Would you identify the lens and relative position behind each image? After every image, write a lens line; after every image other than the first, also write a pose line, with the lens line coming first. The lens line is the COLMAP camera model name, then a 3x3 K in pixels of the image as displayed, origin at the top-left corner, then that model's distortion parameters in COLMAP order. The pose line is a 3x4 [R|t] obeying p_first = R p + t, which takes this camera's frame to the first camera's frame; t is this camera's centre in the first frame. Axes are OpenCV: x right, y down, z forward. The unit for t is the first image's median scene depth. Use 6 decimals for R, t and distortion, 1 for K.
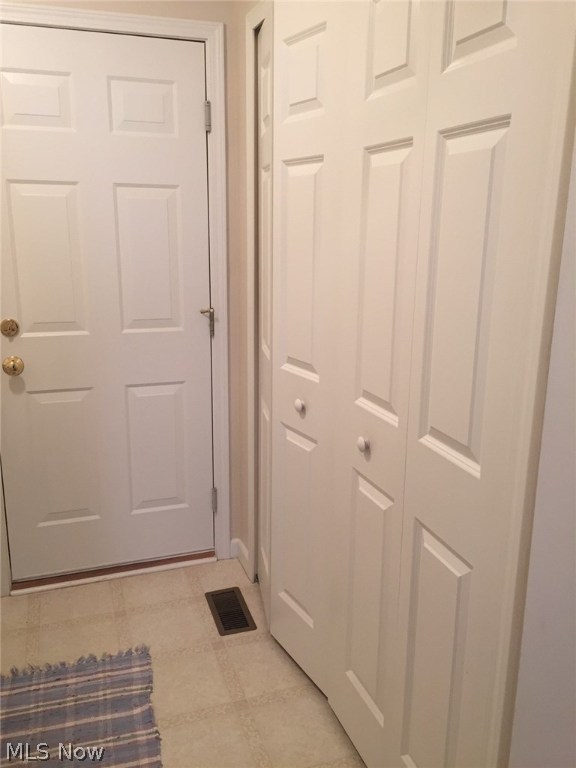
lens RADIAL K [[658.5, 0, 288.0], [0, 658.5, 384.0], [0, 0, 1]] dist [0.104282, -0.164117]
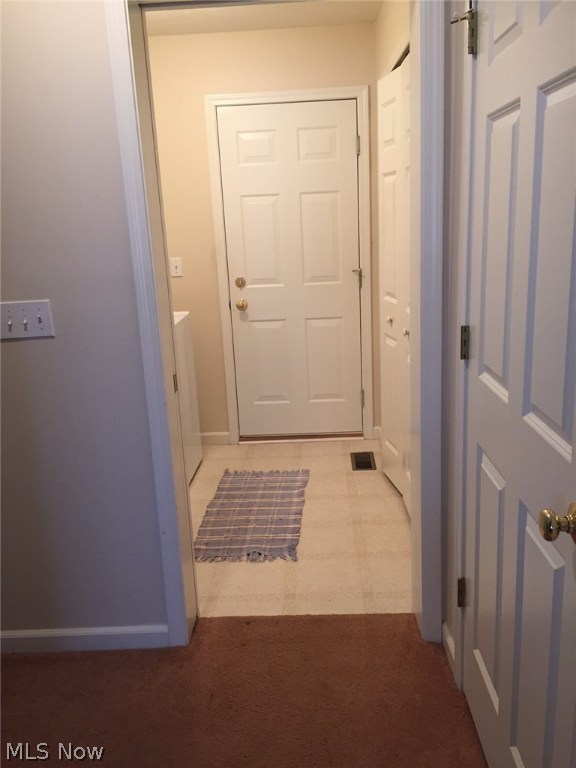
lens RADIAL K [[658.5, 0, 288.0], [0, 658.5, 384.0], [0, 0, 1]] dist [0.104282, -0.164117]
pose [[0.931862, 0.034487, -0.361170, 0.319315], [-0.029581, 0.999380, 0.019105, 0.140919], [0.361604, -0.007119, 0.932304, -0.541934]]
